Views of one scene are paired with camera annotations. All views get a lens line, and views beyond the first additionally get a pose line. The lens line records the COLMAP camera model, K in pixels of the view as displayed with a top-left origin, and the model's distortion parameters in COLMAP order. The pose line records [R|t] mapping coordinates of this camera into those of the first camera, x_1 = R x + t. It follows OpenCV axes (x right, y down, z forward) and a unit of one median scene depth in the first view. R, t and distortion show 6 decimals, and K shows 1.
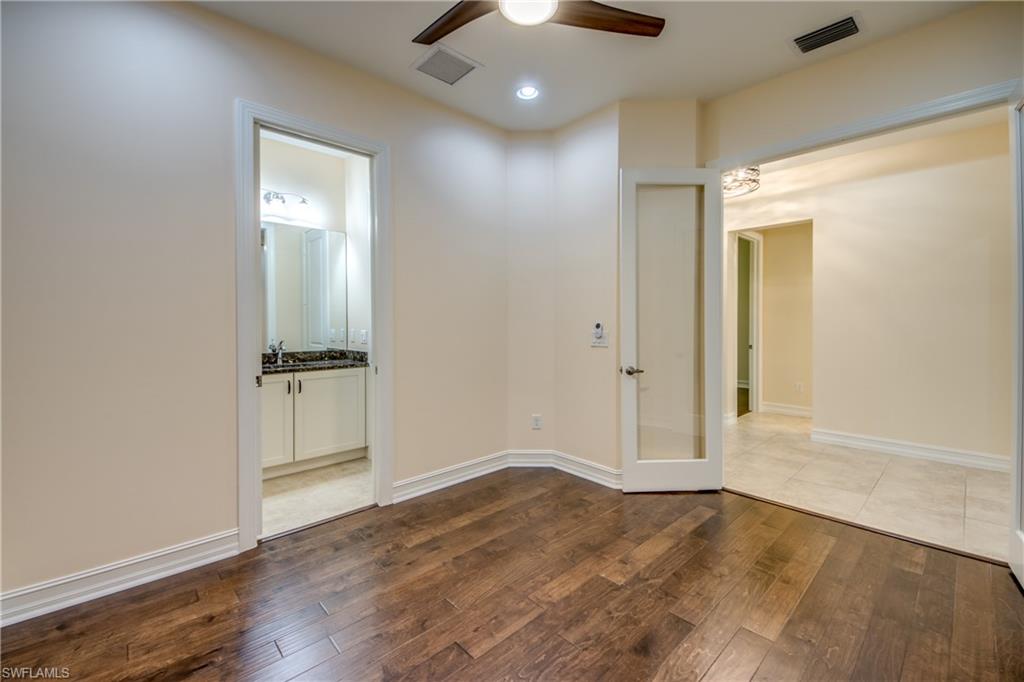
lens RADIAL K [[385.2, 0, 520.0], [0, 385.2, 329.7], [0, 0, 1]] dist [0.025588, -0.016770]
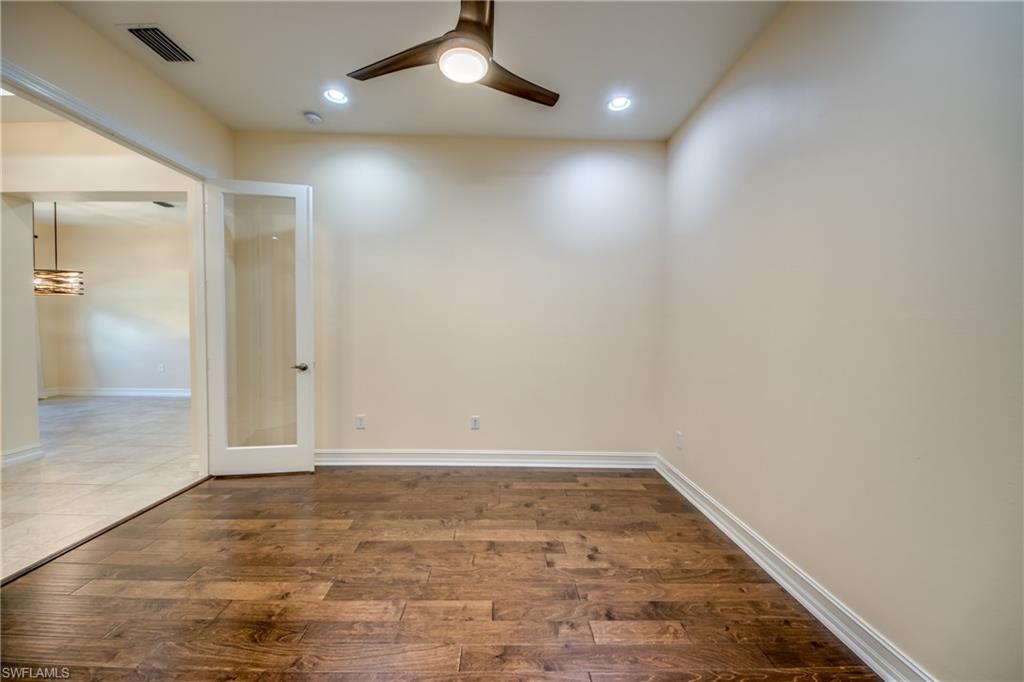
lens RADIAL K [[385.2, 0, 520.0], [0, 385.2, 329.7], [0, 0, 1]] dist [0.025588, -0.016770]
pose [[-0.730022, -0.009271, 0.683361, -0.794354], [0.002363, 0.999868, 0.016089, 0.000462], [-0.683419, 0.013360, -0.729904, 1.455589]]
